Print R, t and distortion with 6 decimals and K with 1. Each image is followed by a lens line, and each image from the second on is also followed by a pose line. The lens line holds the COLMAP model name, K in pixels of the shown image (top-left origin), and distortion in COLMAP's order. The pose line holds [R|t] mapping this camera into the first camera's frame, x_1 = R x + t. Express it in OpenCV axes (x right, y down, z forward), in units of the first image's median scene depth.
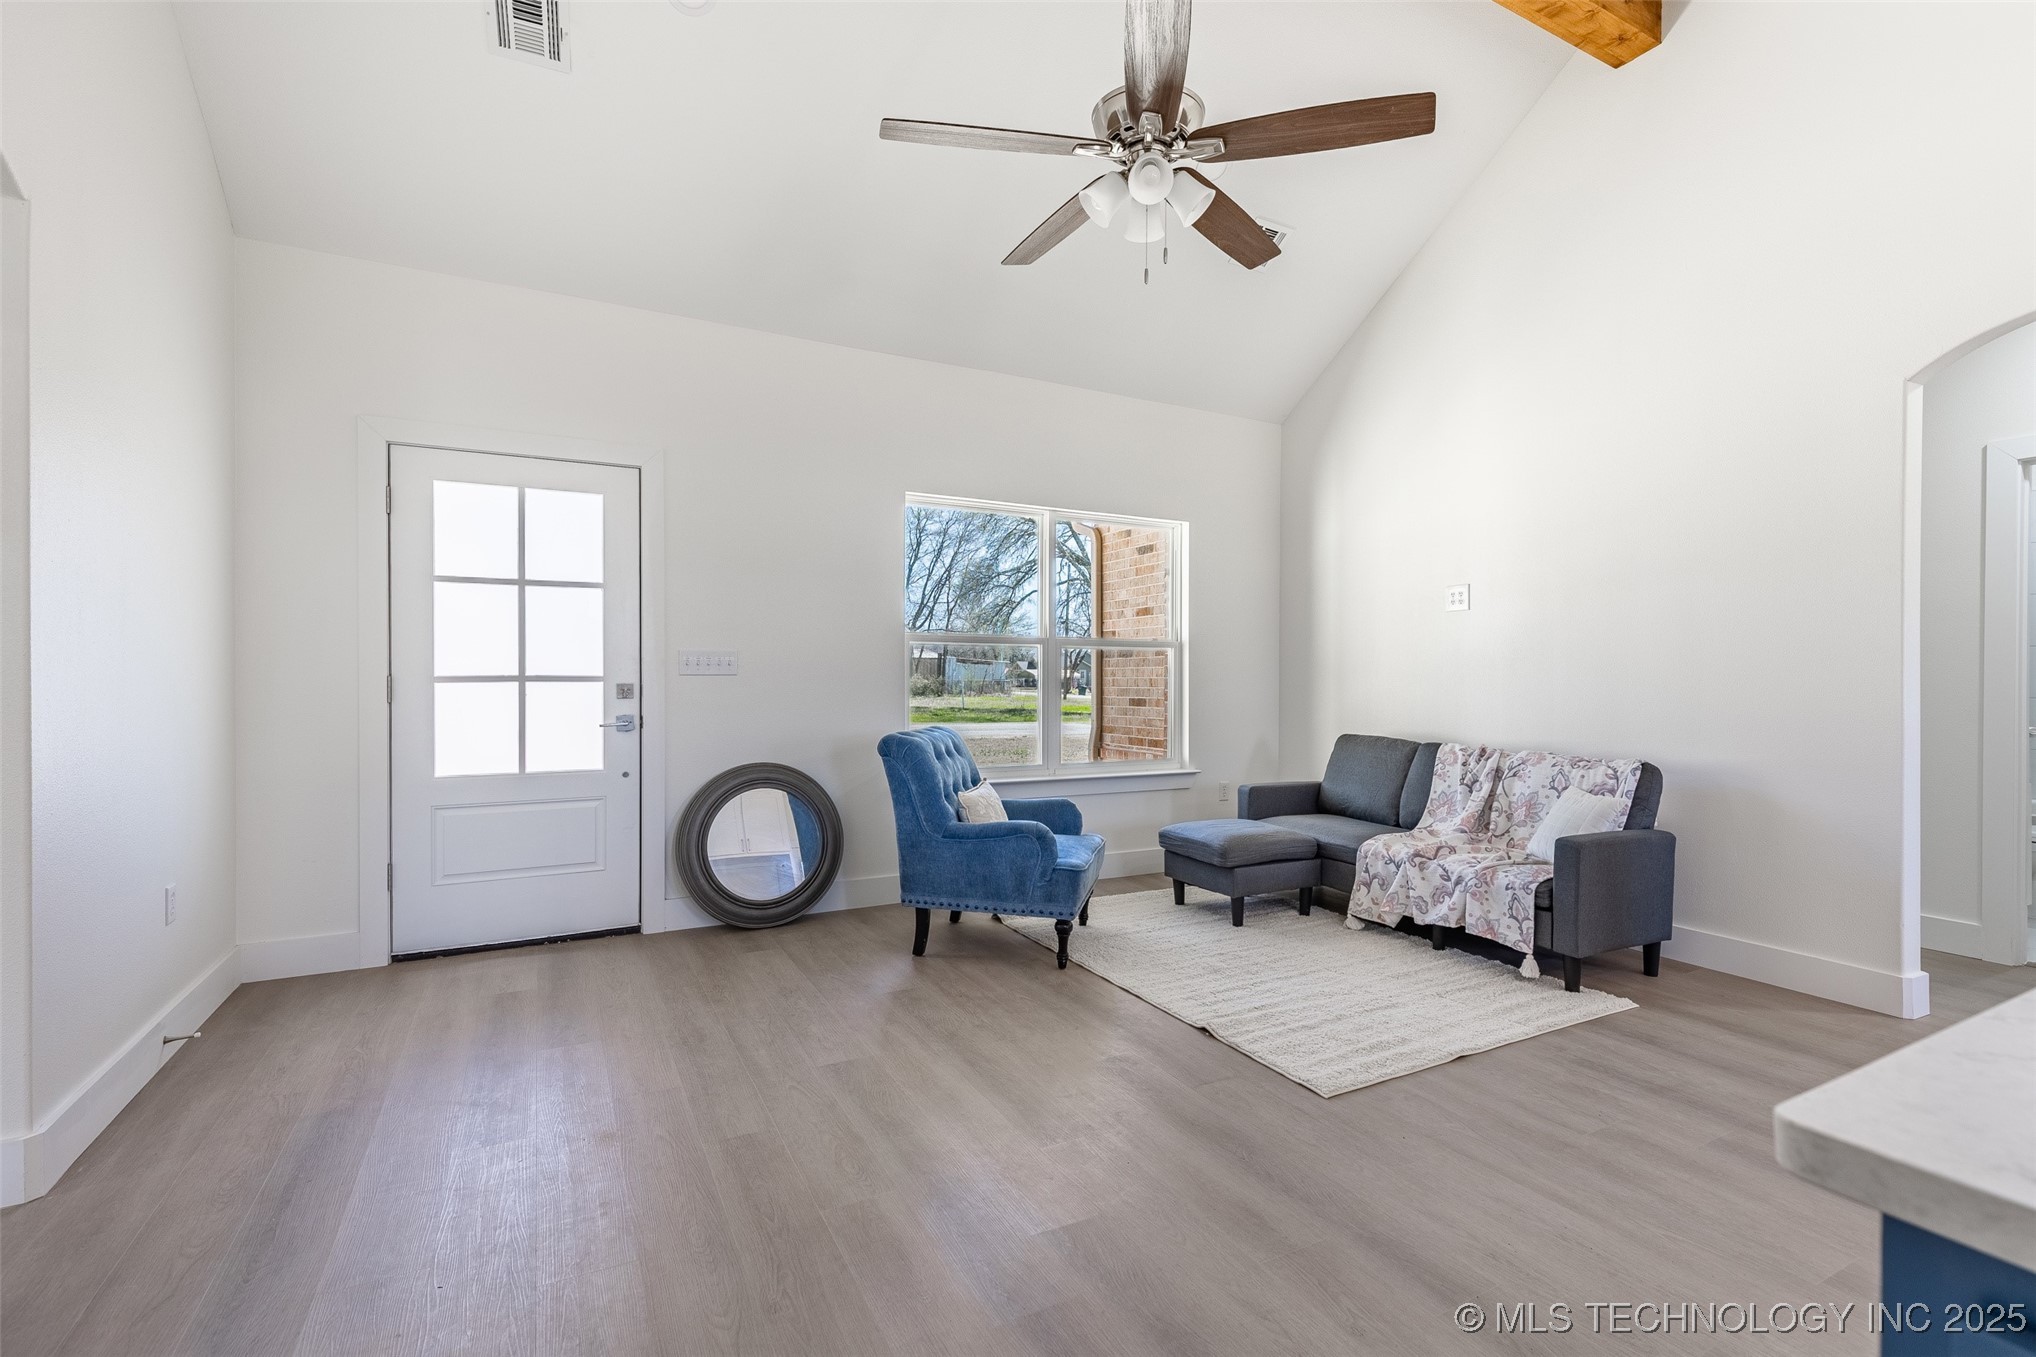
lens RADIAL K [[913.7, 0, 1027.9], [0, 913.7, 679.1], [0, 0, 1]] dist [-0.000677, -0.000162]
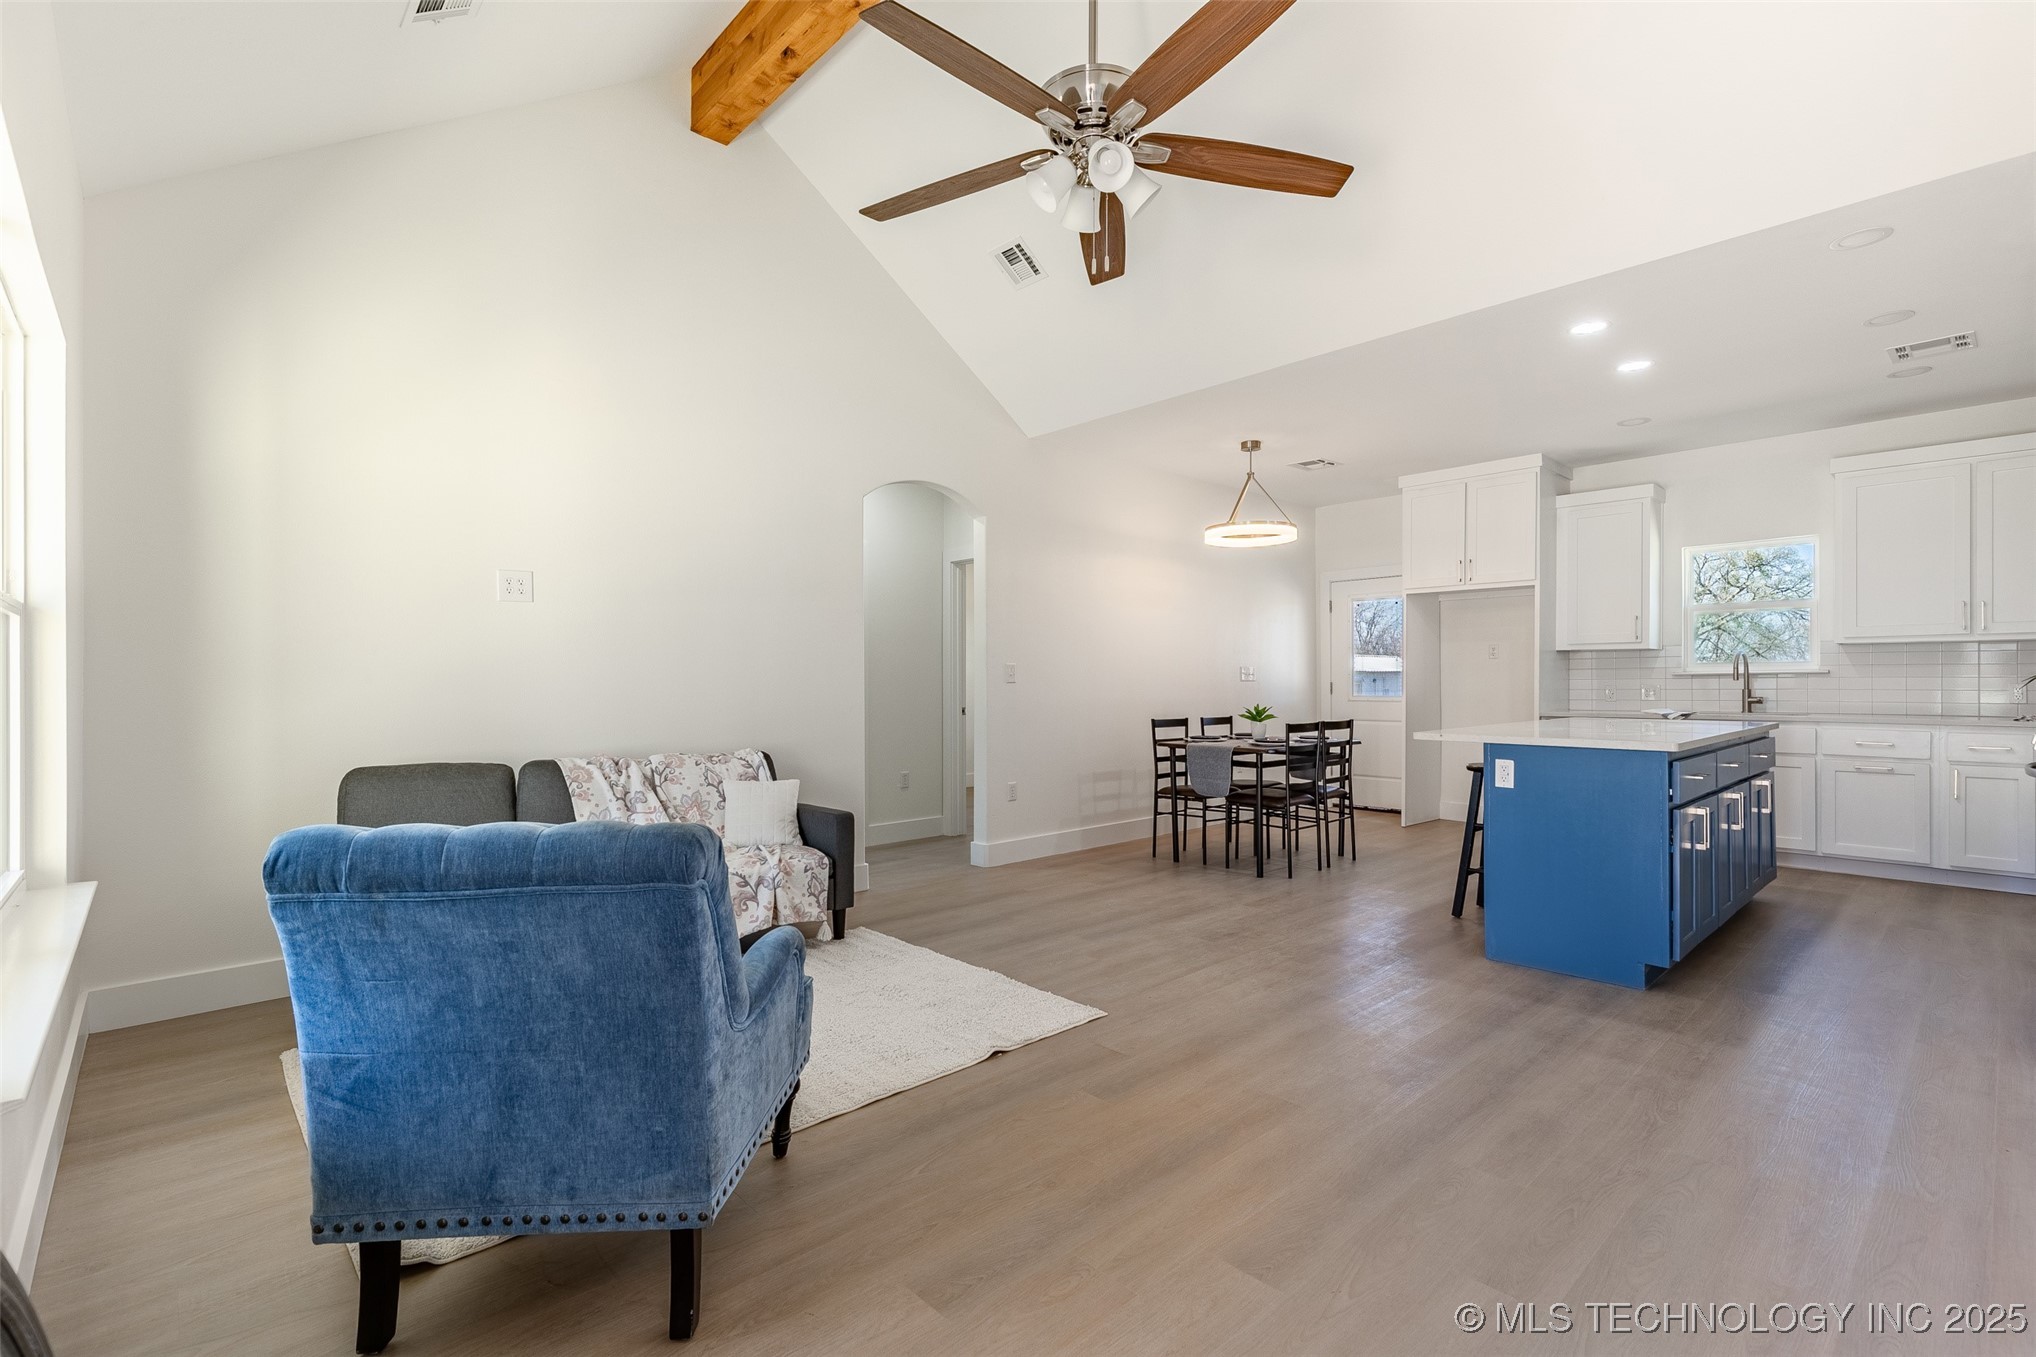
lens RADIAL K [[913.7, 0, 1027.9], [0, 913.7, 679.1], [0, 0, 1]] dist [-0.000677, -0.000162]
pose [[-0.259066, 0.002051, 0.965857, -0.717928], [0.007054, 0.999975, -0.000231, -0.001170], [-0.965834, 0.006754, -0.259074, 1.197801]]
